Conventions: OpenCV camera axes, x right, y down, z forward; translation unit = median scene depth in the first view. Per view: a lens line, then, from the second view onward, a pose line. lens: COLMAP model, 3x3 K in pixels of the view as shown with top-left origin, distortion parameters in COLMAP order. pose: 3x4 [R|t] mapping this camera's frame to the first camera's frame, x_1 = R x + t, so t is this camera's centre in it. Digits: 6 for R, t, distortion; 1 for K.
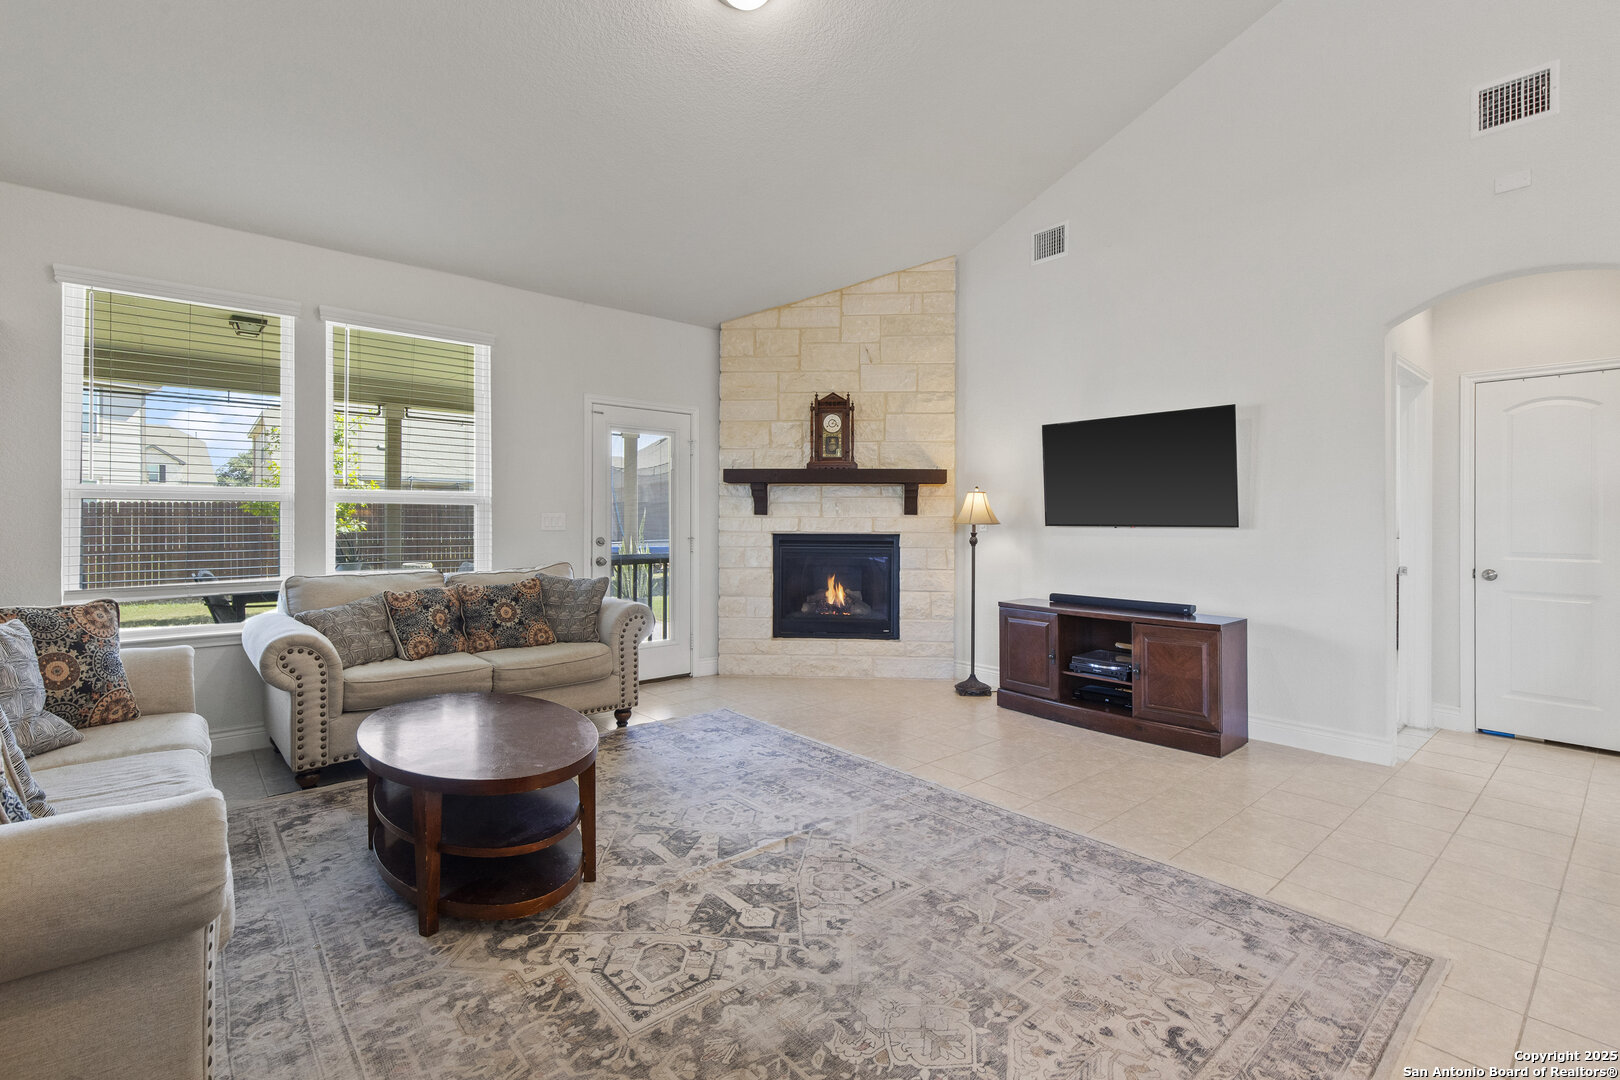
lens RADIAL K [[738.6, 0, 814.1], [0, 738.6, 522.9], [0, 0, 1]] dist [0.013009, -0.002196]
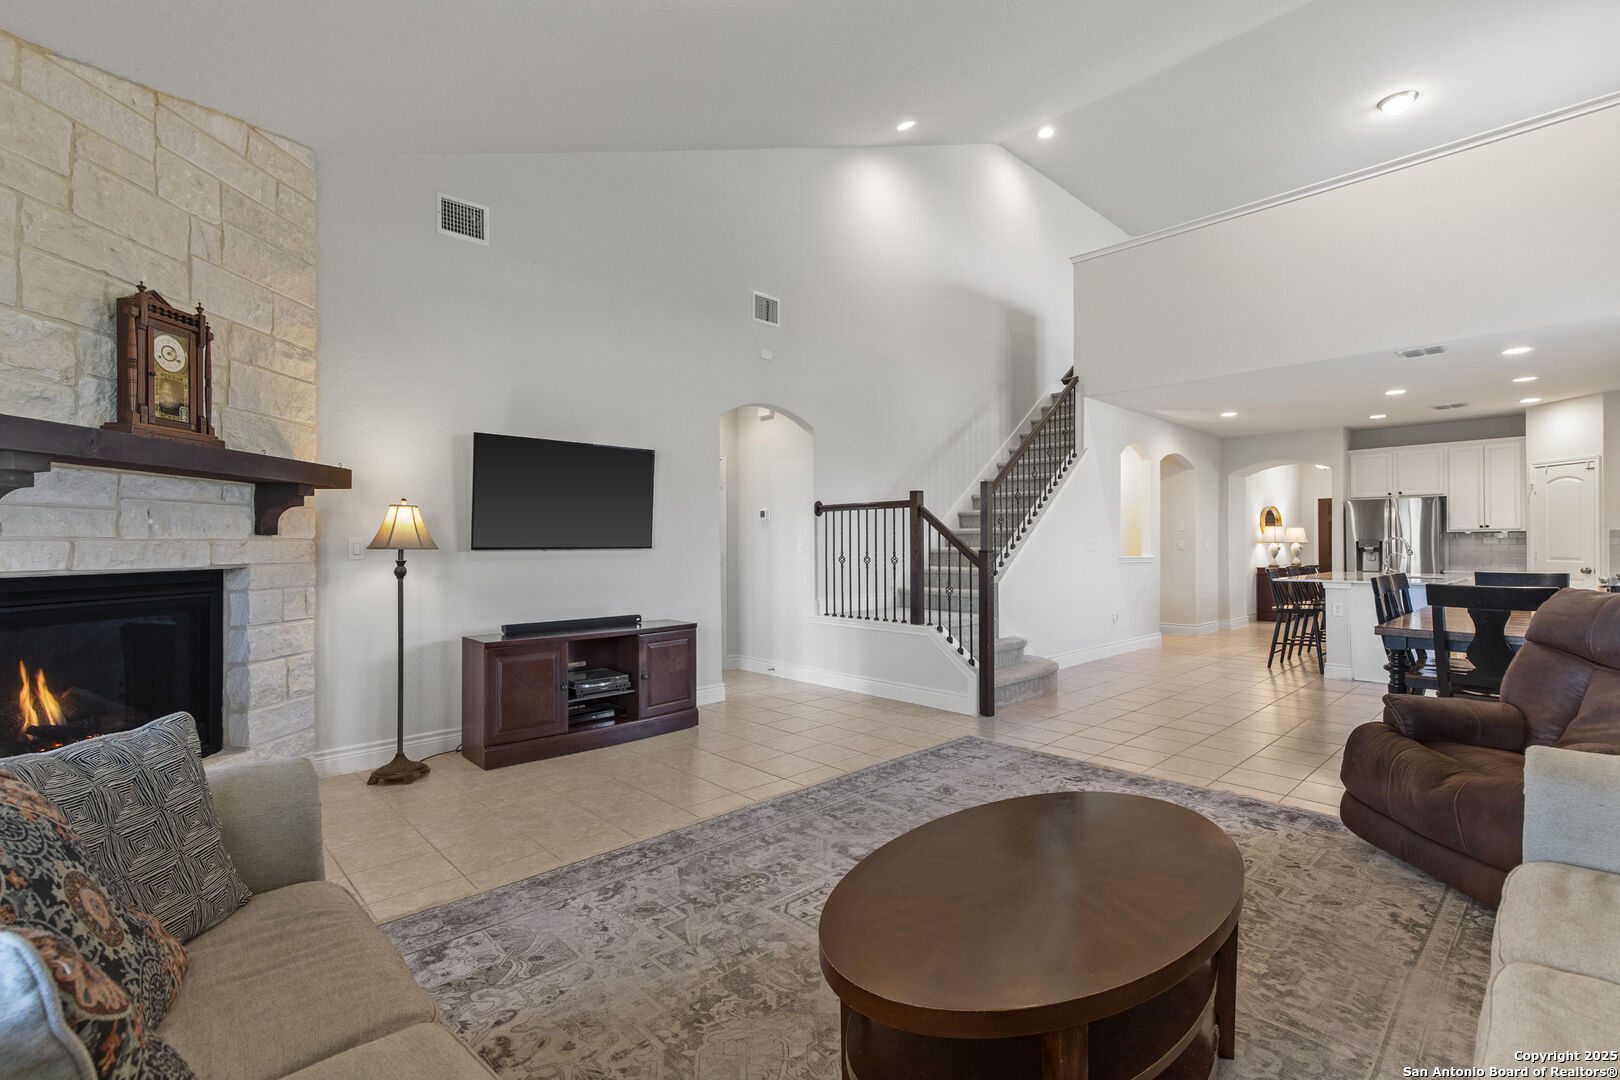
lens RADIAL K [[738.6, 0, 818.9], [0, 738.6, 542.2], [0, 0, 1]] dist [0.013009, -0.002196]
pose [[-0.059424, -0.001476, 0.998232, -0.840925], [0.005832, 0.999981, 0.001825, -0.006299], [-0.998216, 0.005930, -0.059415, 0.960164]]
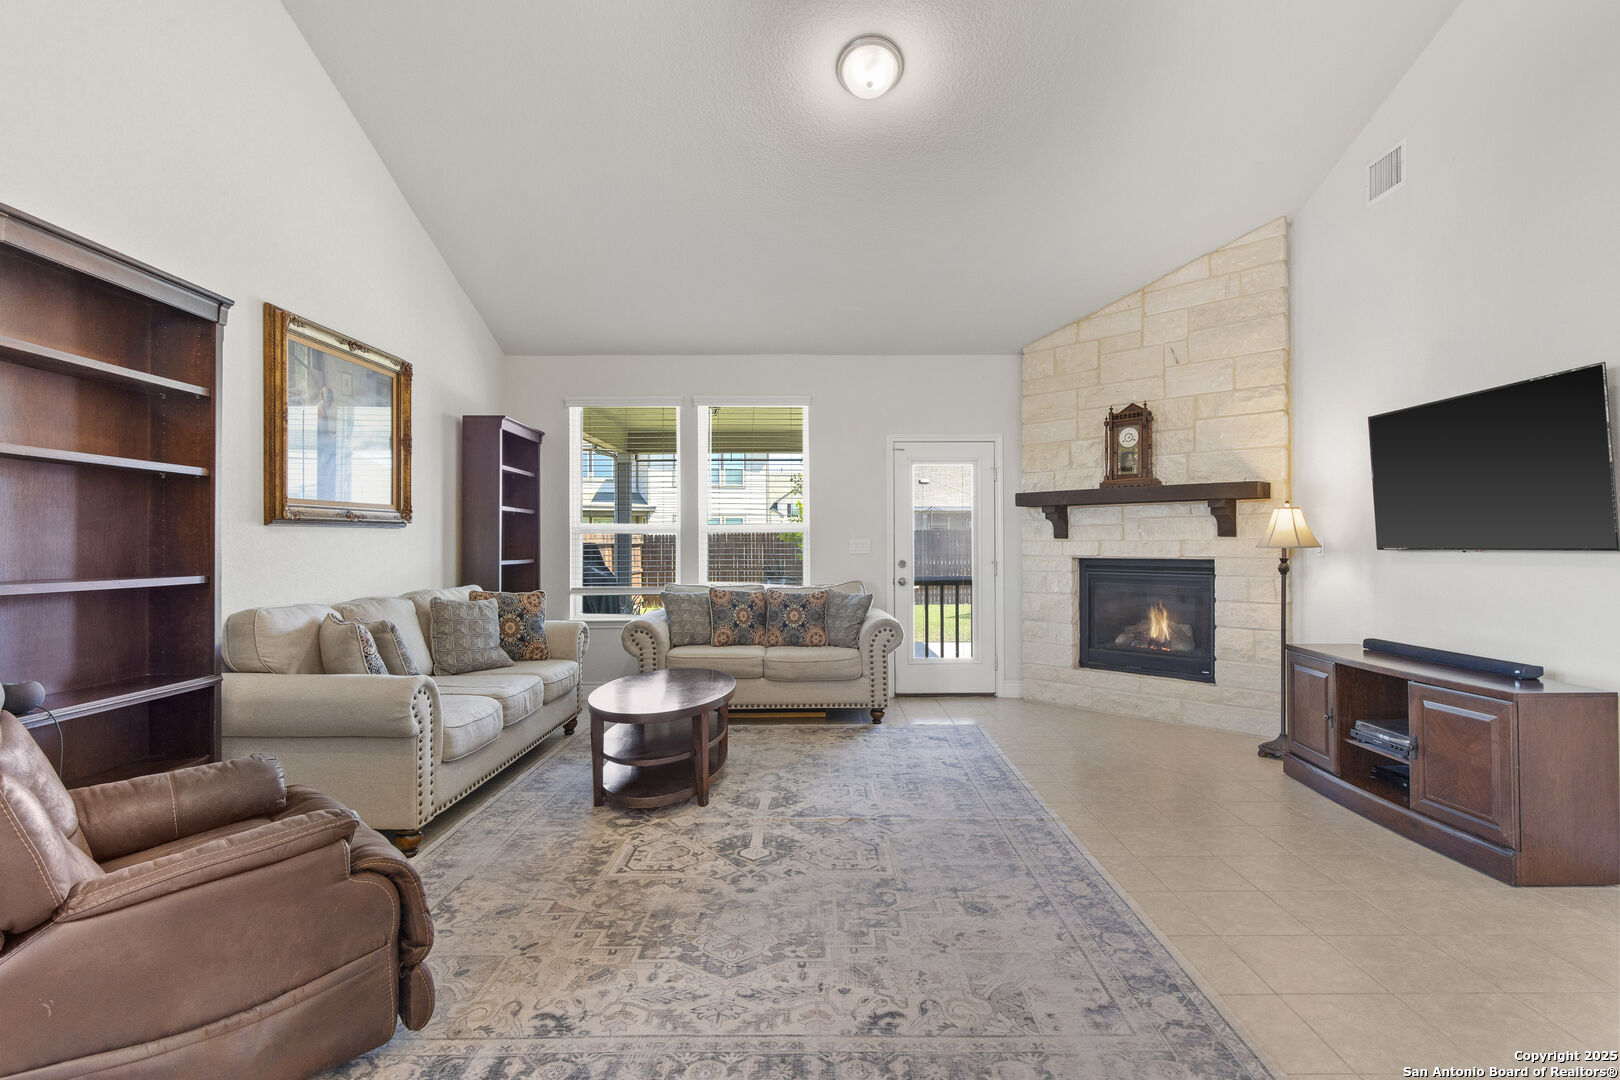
lens RADIAL K [[772.8, 0, 811.5], [0, 772.8, 548.1], [0, 0, 1]] dist [0.001438, -0.001796]
pose [[0.750364, -0.001950, -0.661022, 0.592797], [0.001946, 0.999998, -0.000740, 0.002835], [0.661022, -0.000731, 0.750366, 0.040010]]
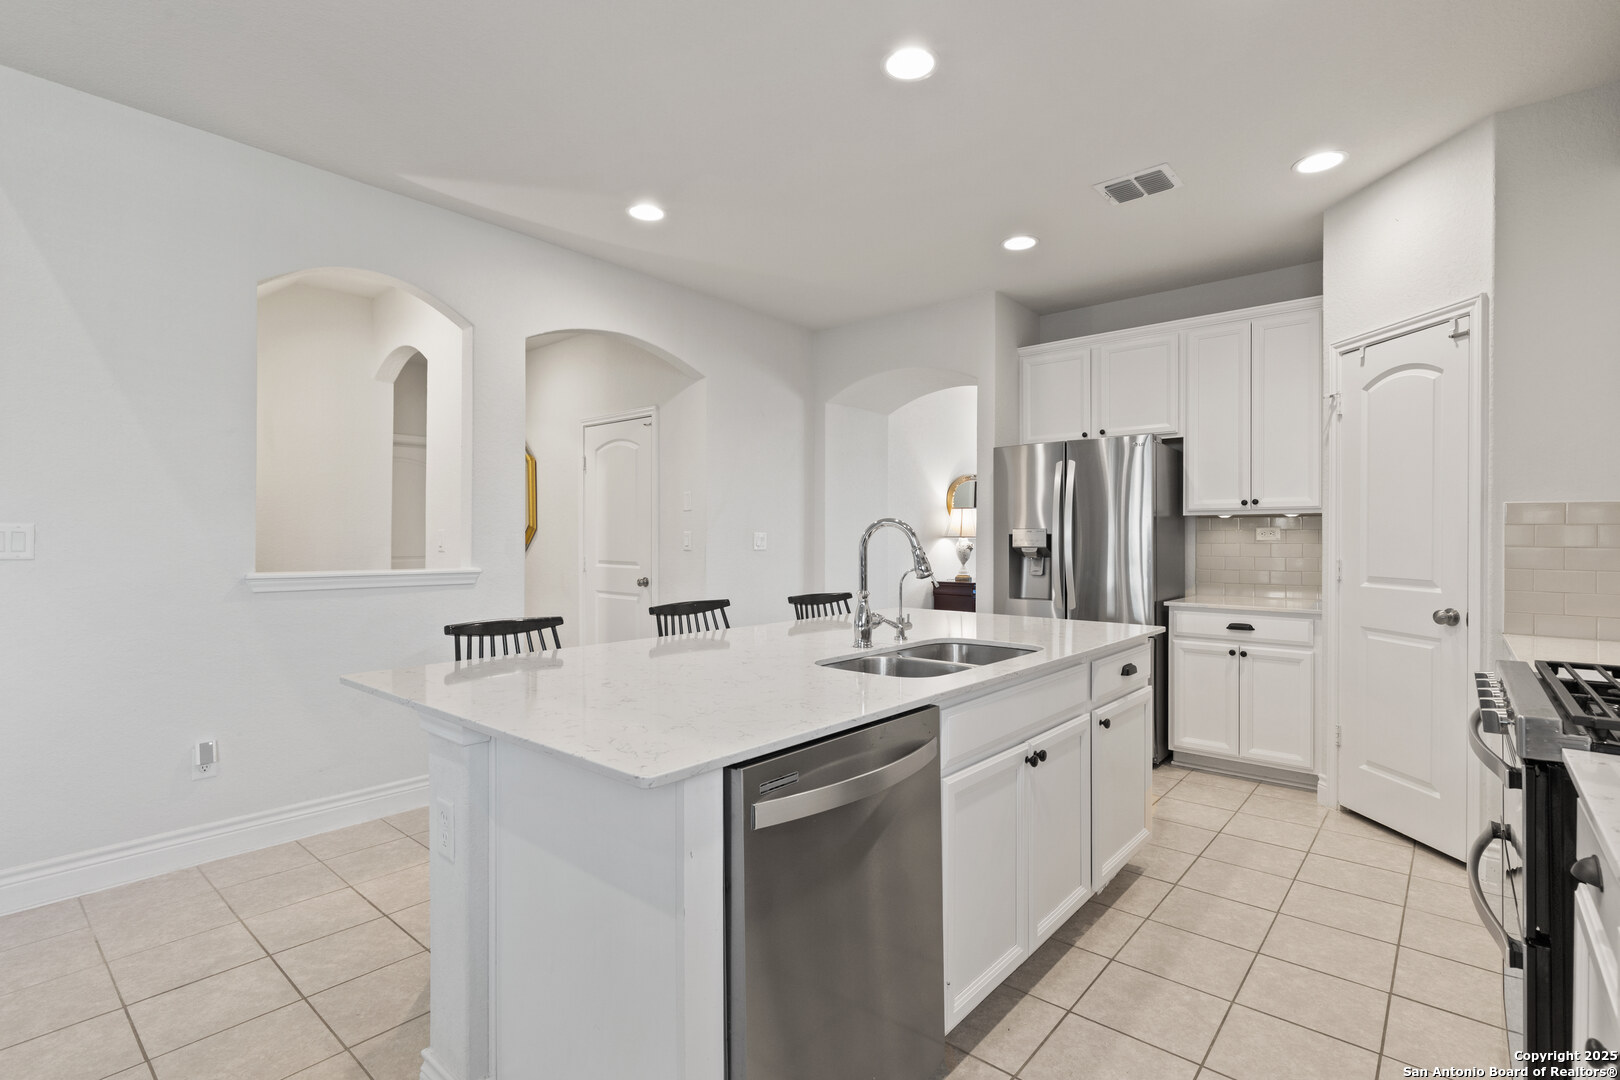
lens RADIAL K [[773.9, 0, 812.4], [0, 773.9, 541.5], [0, 0, 1]] dist [0.000276, 0.000079]
pose [[-0.147442, -0.011746, 0.989001, 0.499446], [0.000199, 0.999929, 0.011905, 0.002927], [-0.989071, 0.001953, -0.147430, -0.629131]]
